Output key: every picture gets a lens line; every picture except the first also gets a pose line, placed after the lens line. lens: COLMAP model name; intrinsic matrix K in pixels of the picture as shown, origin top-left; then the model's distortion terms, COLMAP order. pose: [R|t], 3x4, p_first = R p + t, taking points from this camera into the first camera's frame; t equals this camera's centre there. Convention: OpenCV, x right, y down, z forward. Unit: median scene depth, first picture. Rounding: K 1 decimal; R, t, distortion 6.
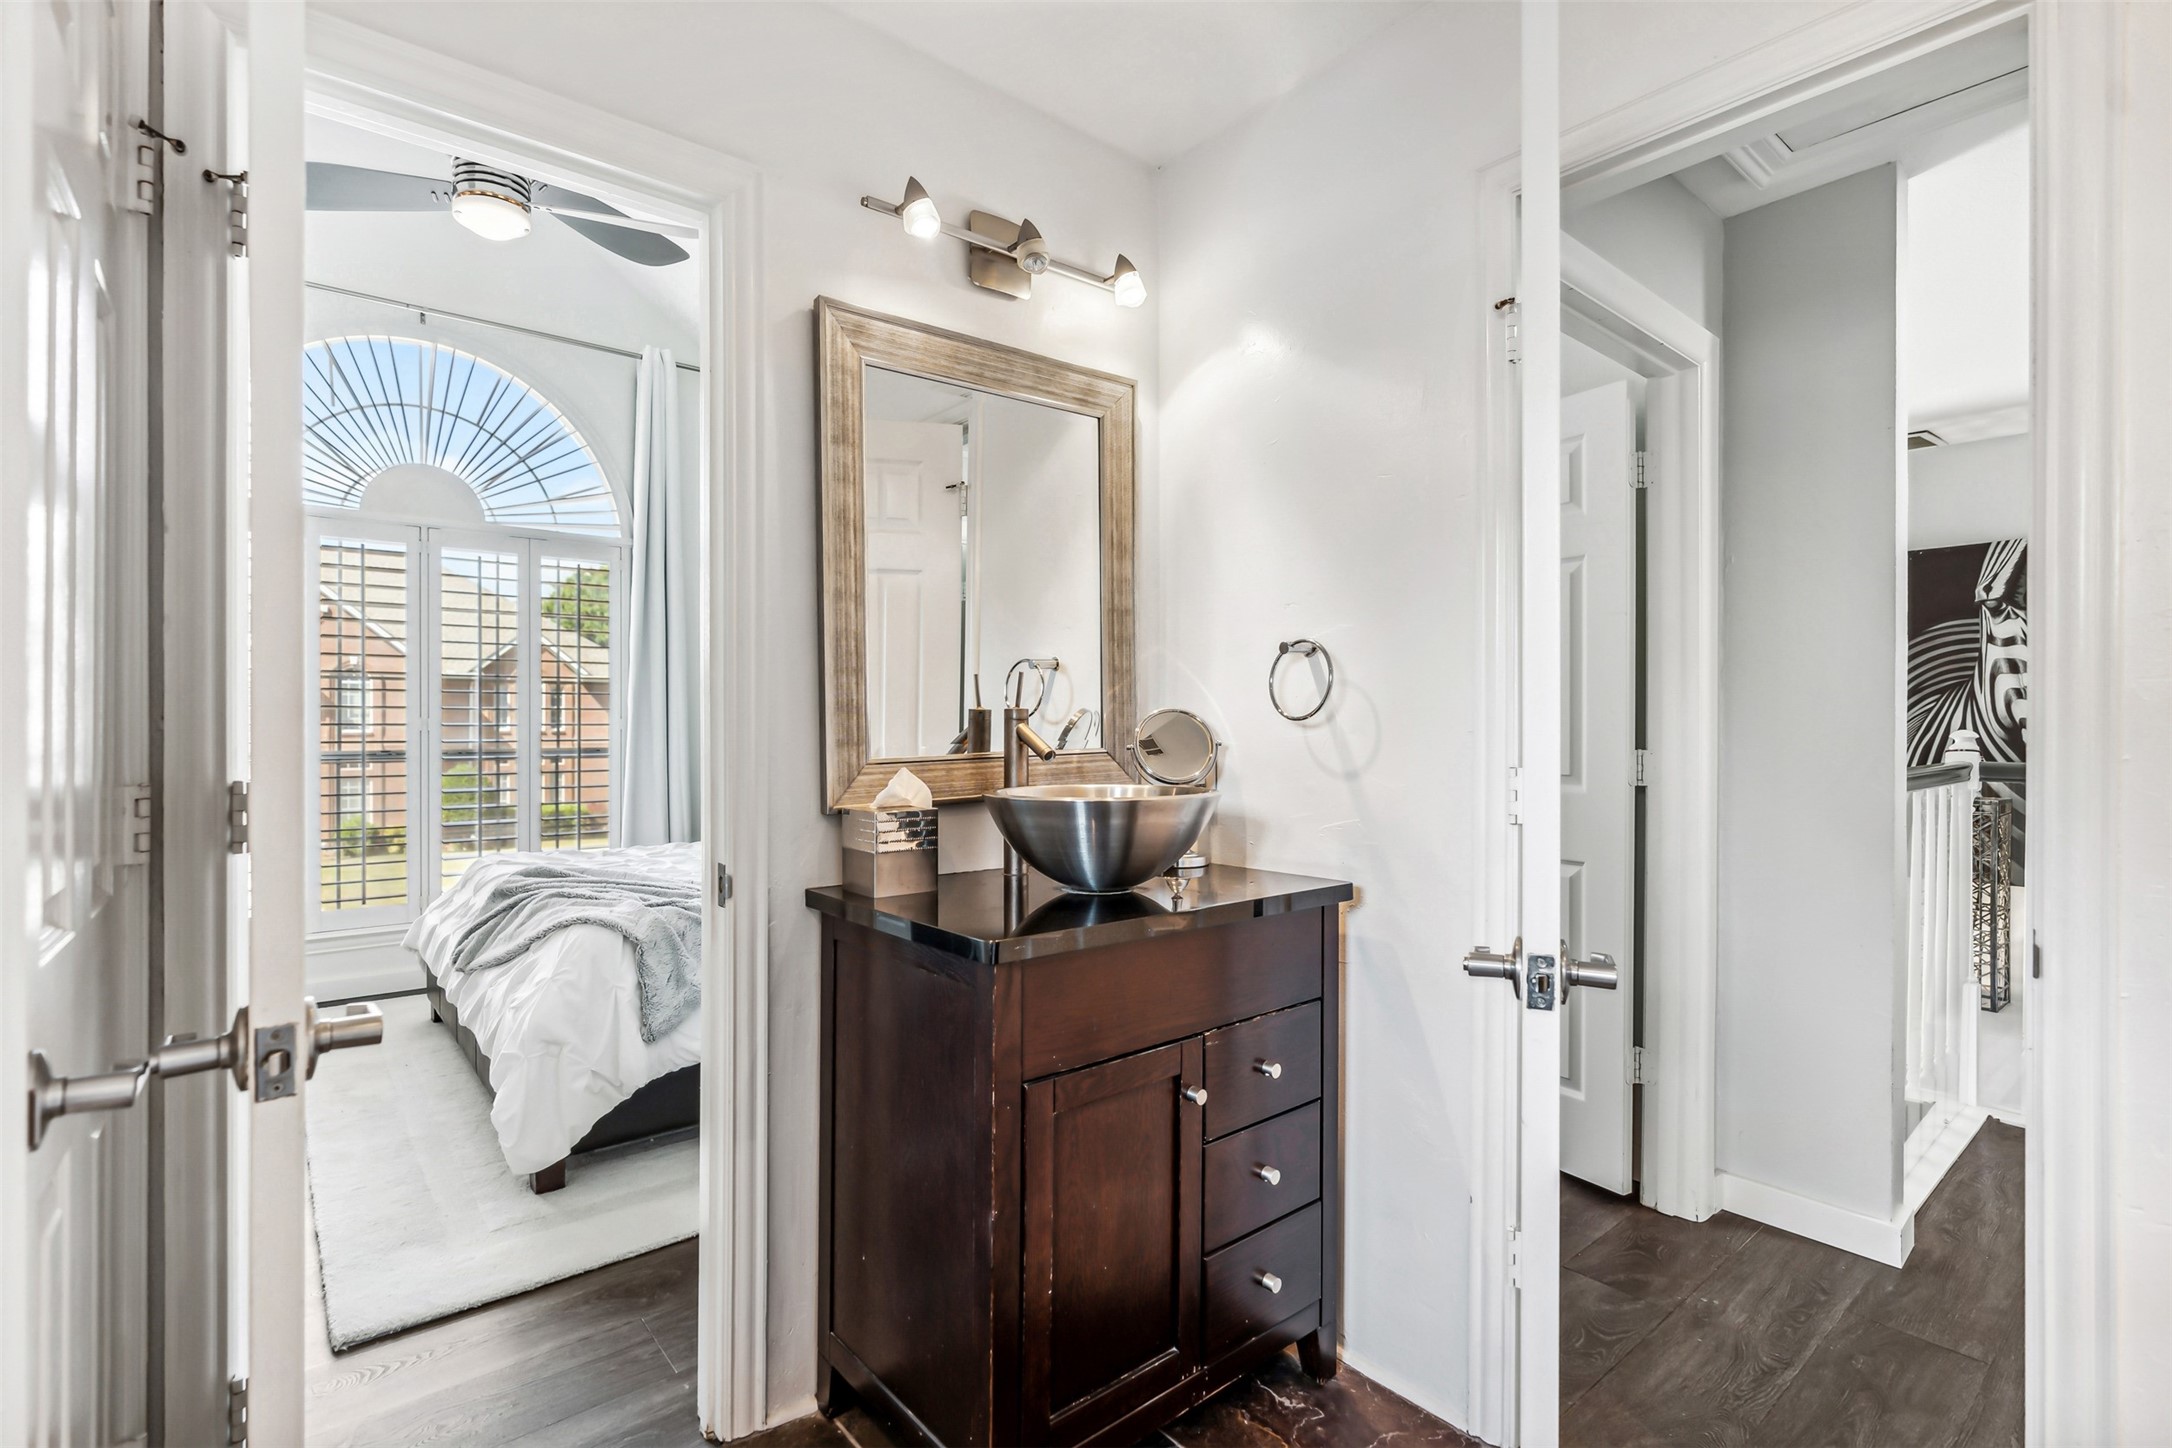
lens RADIAL K [[1009.3, 0, 1084.8], [0, 1009.3, 741.3], [0, 0, 1]] dist [0.001076, 0.000106]
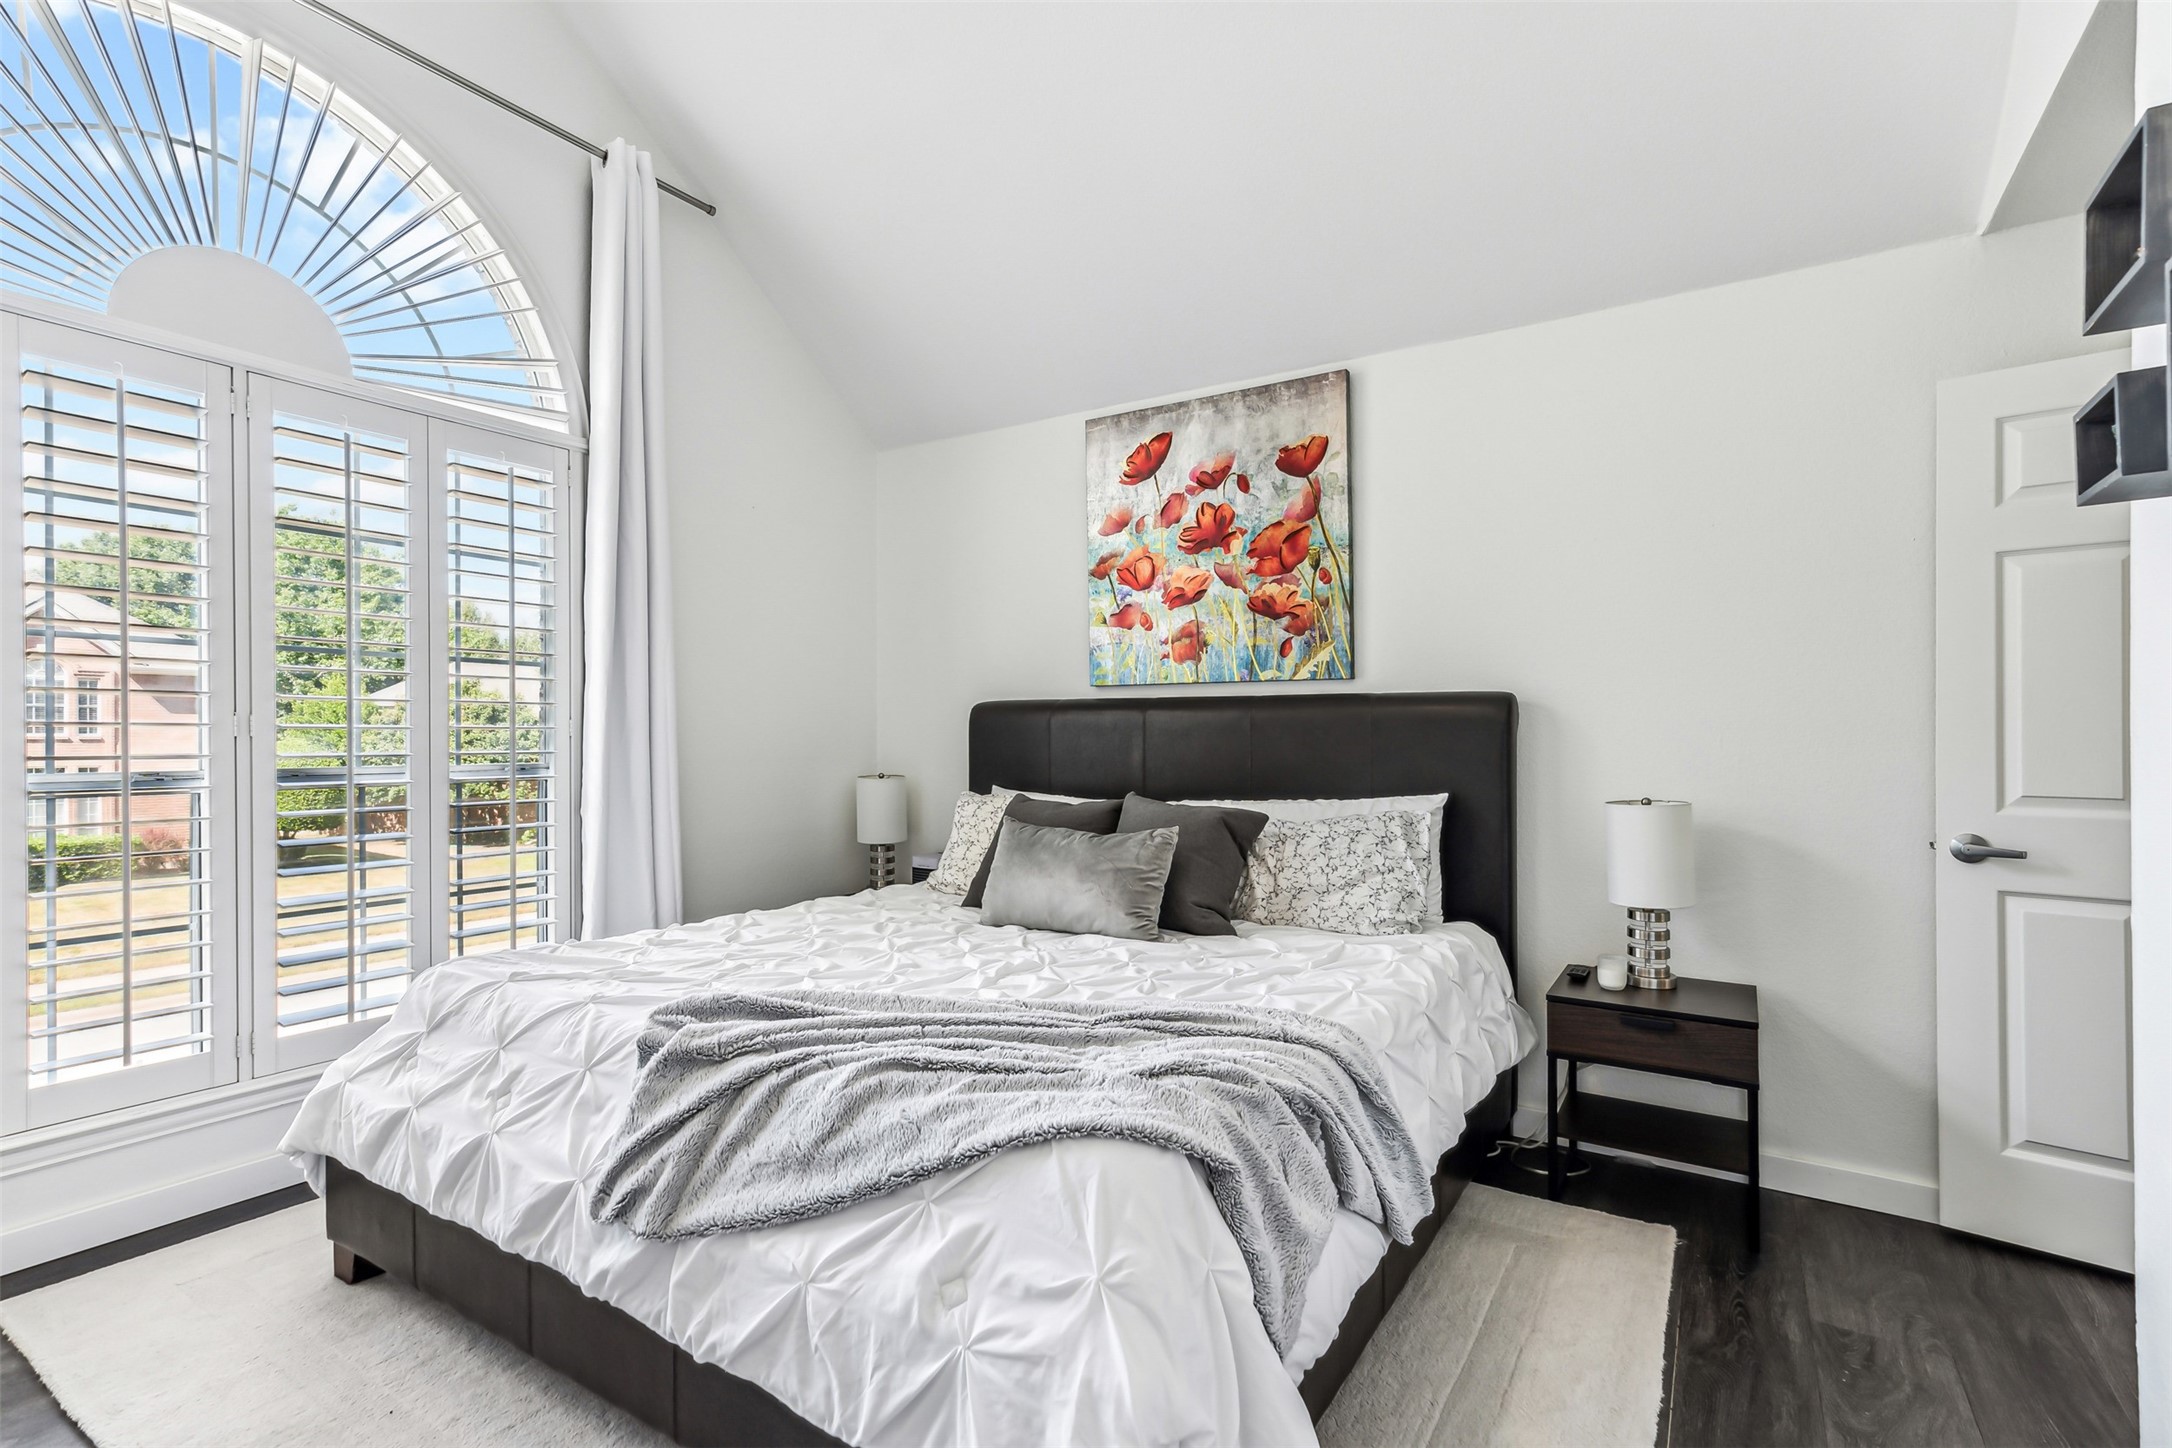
lens RADIAL K [[1009.3, 0, 1084.8], [0, 1009.3, 741.3], [0, 0, 1]] dist [0.001076, 0.000106]
pose [[0.949959, 0.003431, 0.312356, -0.363193], [-0.000214, 0.999947, -0.010332, -0.000584], [-0.312375, 0.009748, 0.949909, 0.307385]]
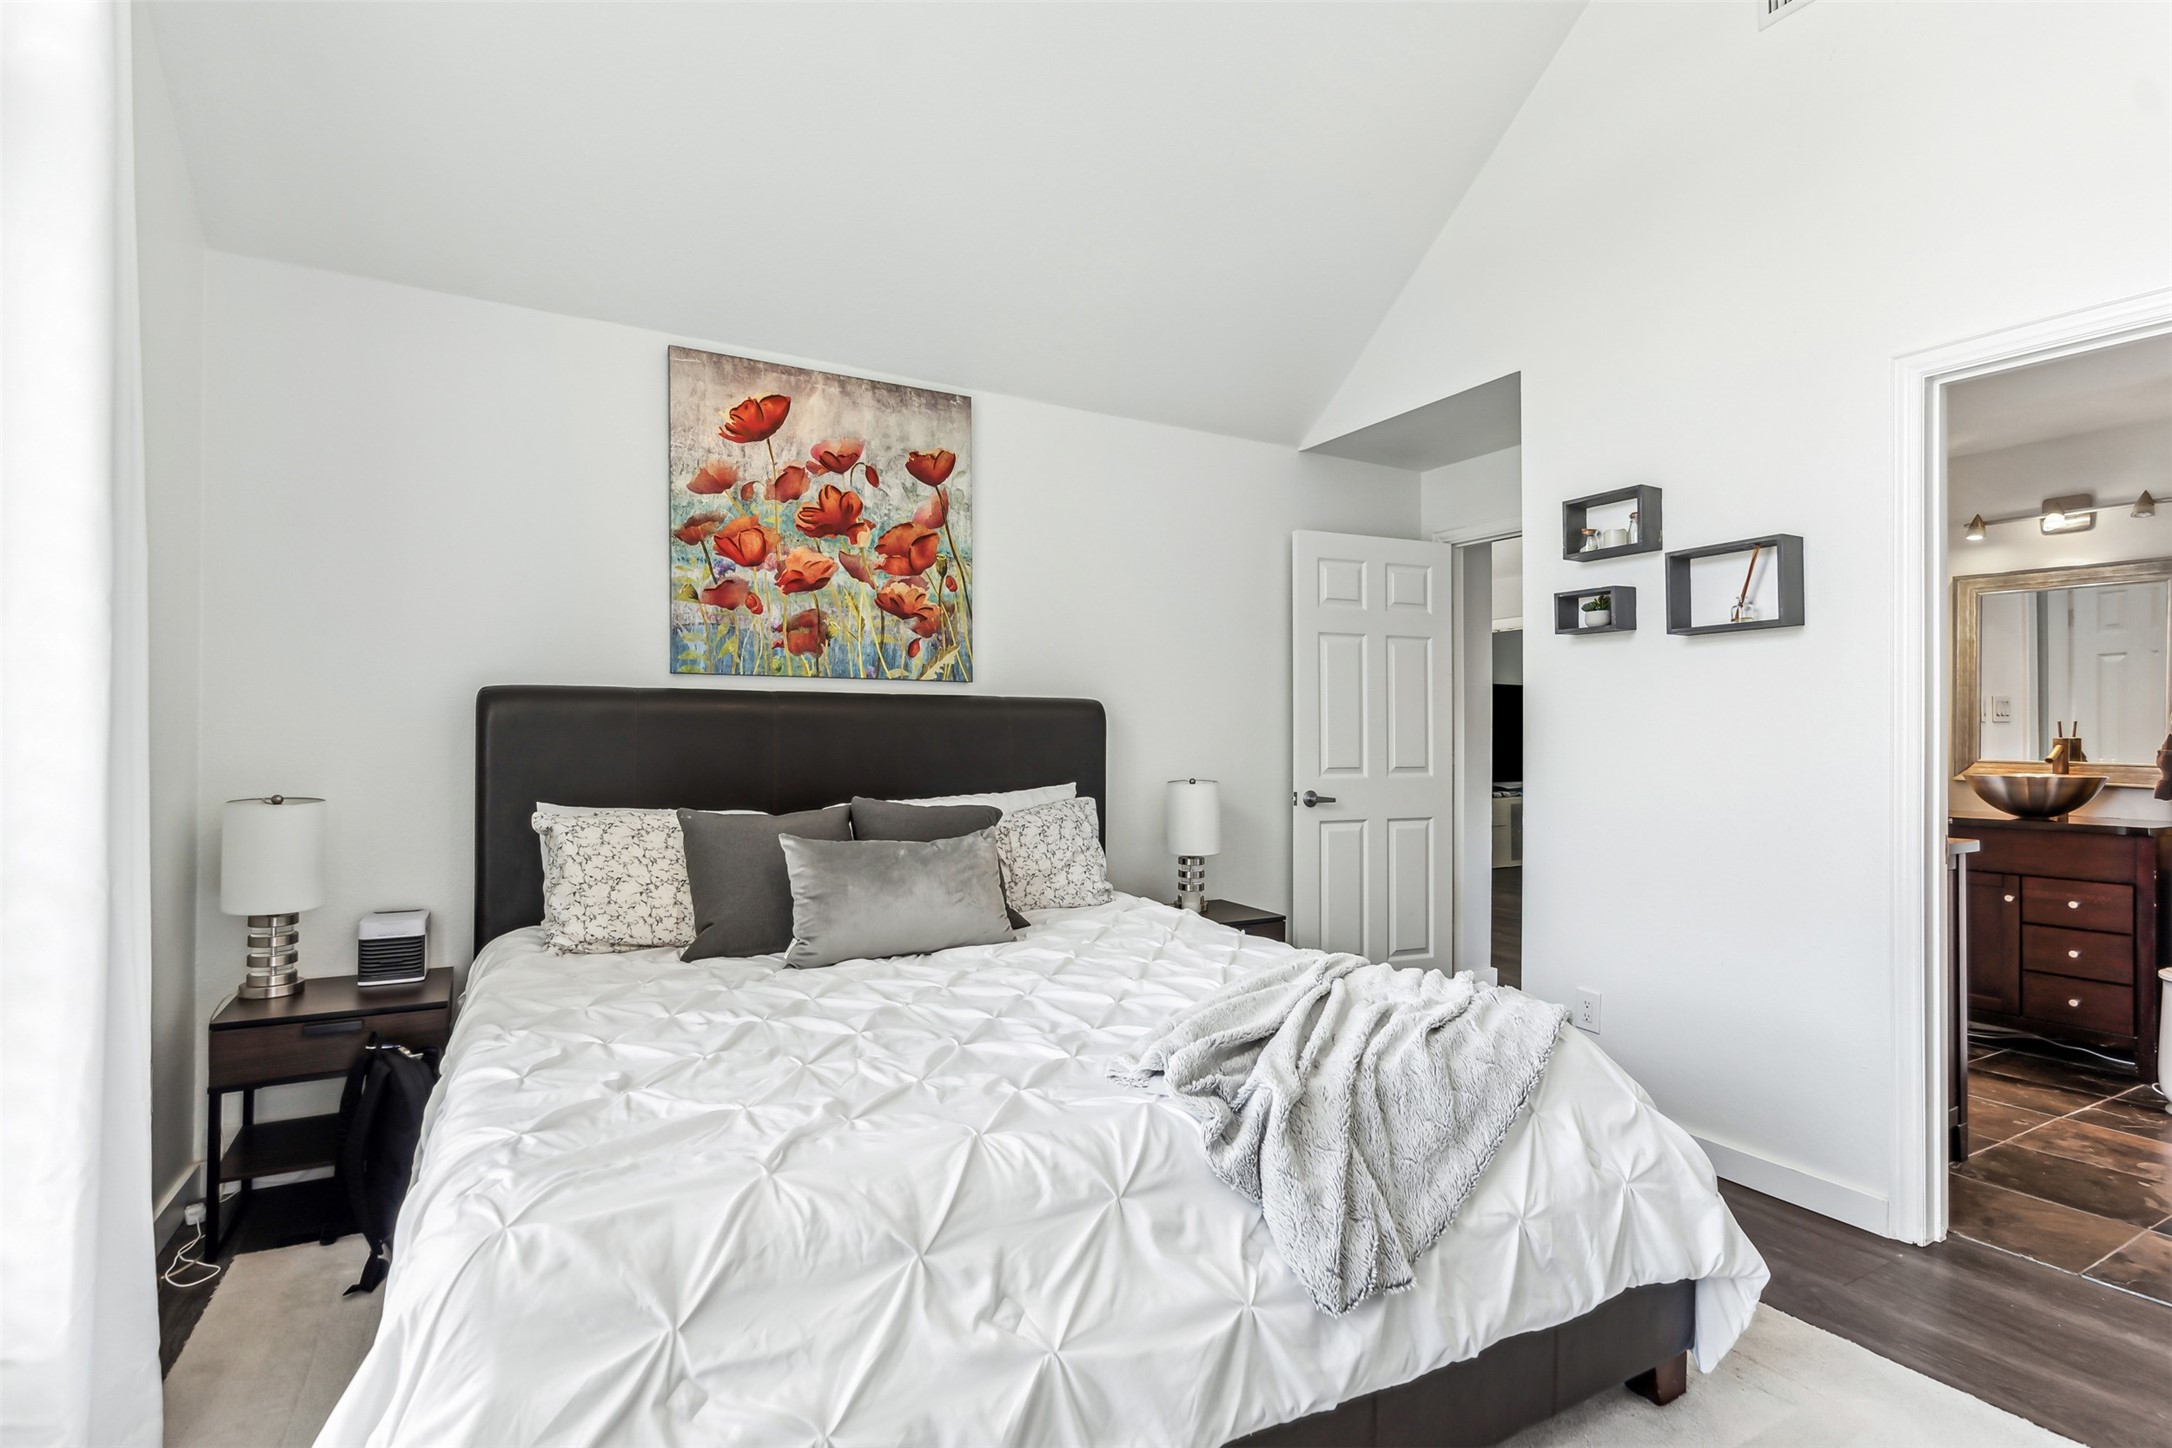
lens RADIAL K [[982.9, 0, 1086.0], [0, 982.9, 724.0], [0, 0, 1]] dist [-0.002278, 0.000778]
pose [[0.191783, 0.011698, 0.981368, -0.491832], [0.011543, 0.999833, -0.014174, -0.003549], [-0.981370, 0.014046, 0.191616, 0.461609]]
